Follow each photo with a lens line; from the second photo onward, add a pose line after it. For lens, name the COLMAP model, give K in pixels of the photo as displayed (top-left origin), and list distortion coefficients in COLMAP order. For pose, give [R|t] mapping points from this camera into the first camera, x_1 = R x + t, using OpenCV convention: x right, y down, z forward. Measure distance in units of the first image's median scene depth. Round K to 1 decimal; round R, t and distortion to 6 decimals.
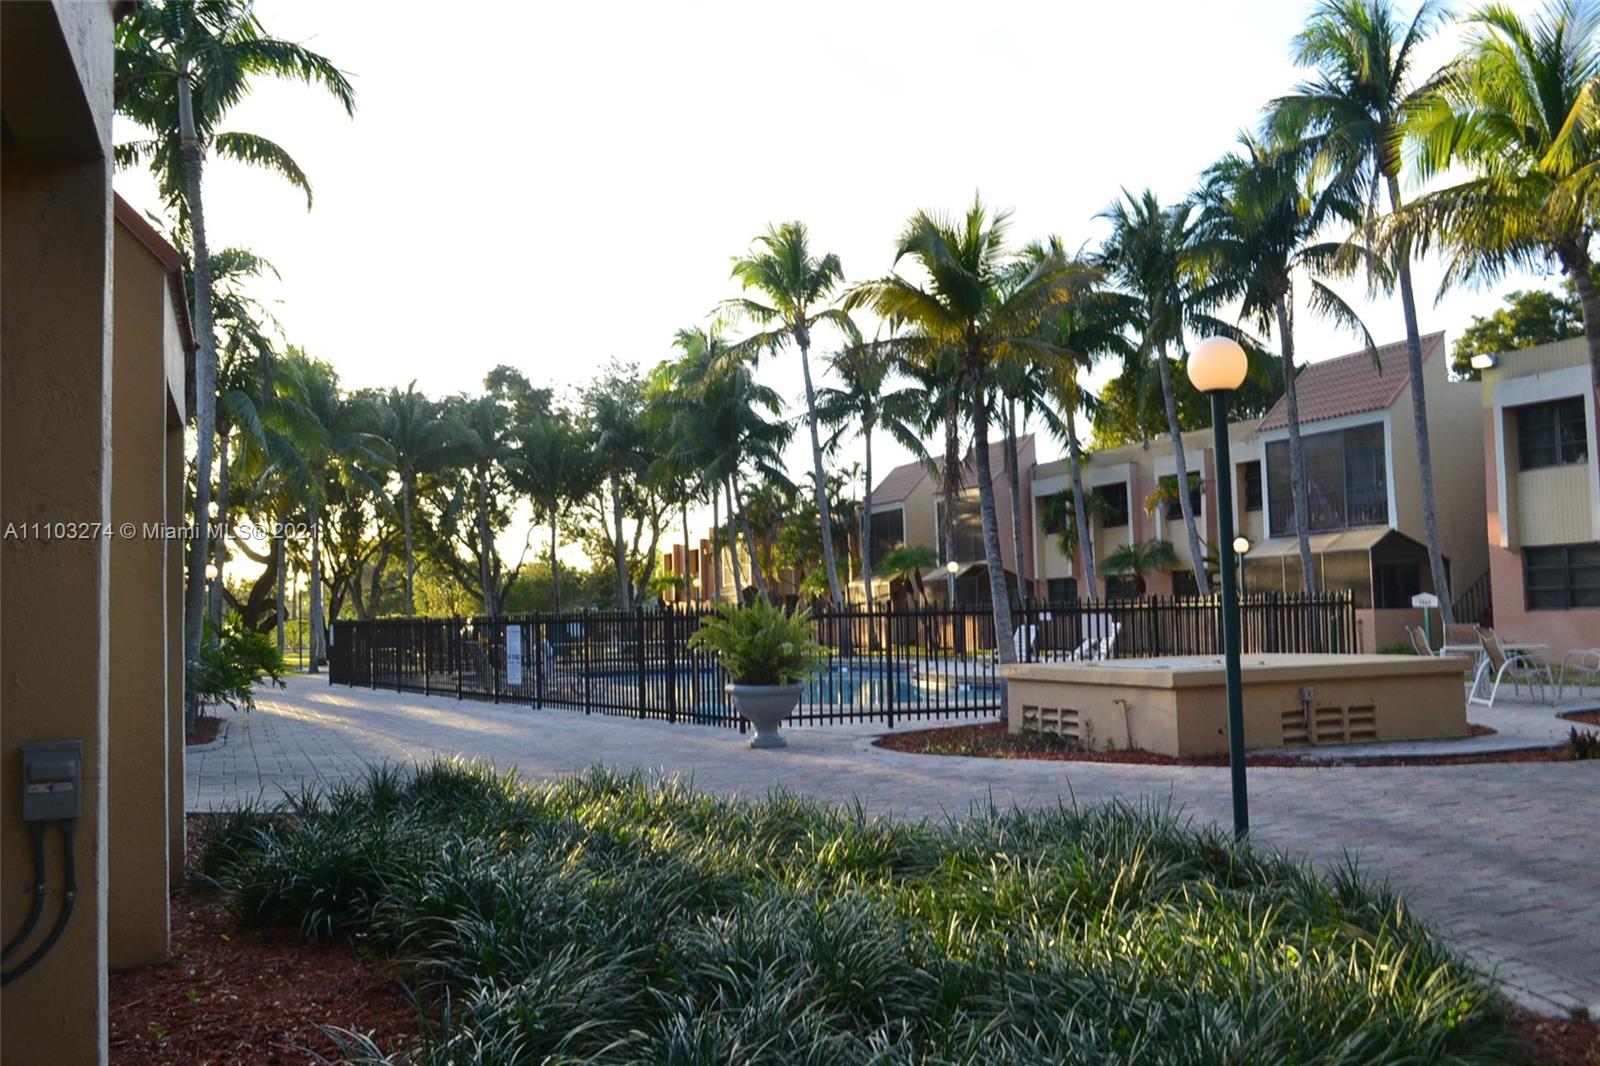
lens RADIAL K [[1513.2, 0, 800.0], [0, 1513.2, 533.0], [0, 0, 1]] dist [-0.062575, 0.004034]
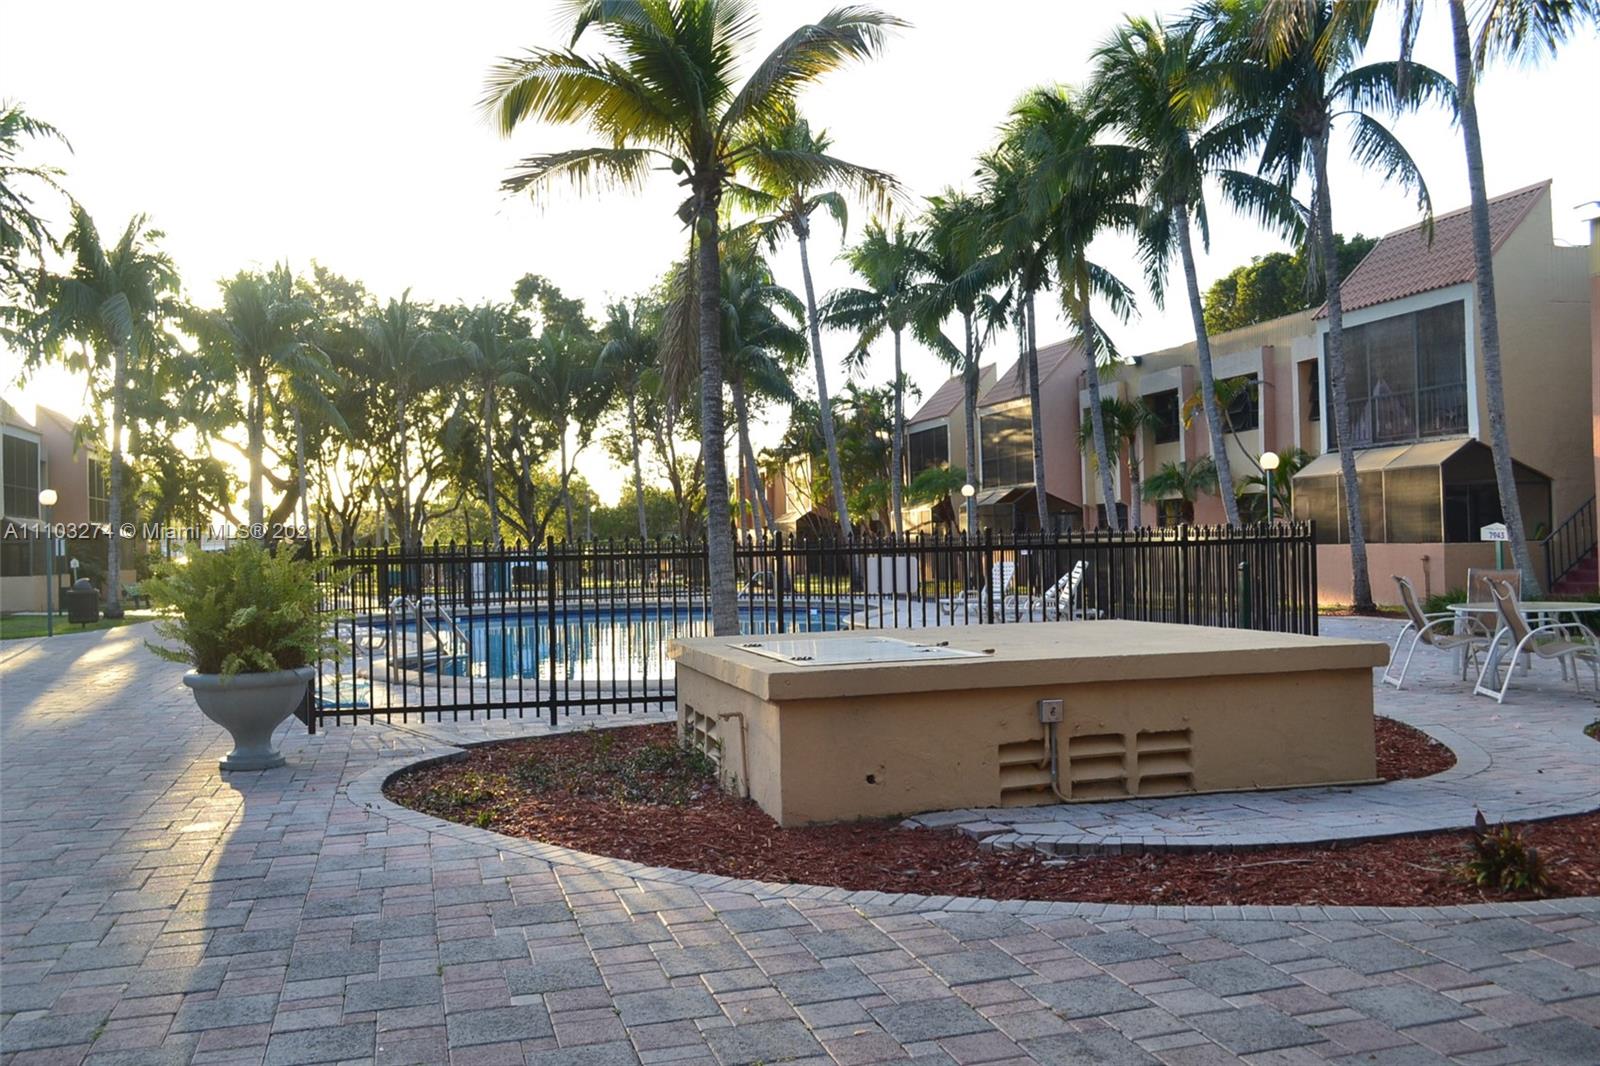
lens RADIAL K [[1520.3, 0, 800.1], [0, 1520.3, 510.4], [0, 0, 1]] dist [-0.020750, -0.006212]
pose [[0.994752, -0.002475, -0.102281, 0.127867], [0.005984, 0.999403, 0.034013, 0.005405], [0.102136, -0.034446, 0.994174, 0.181065]]
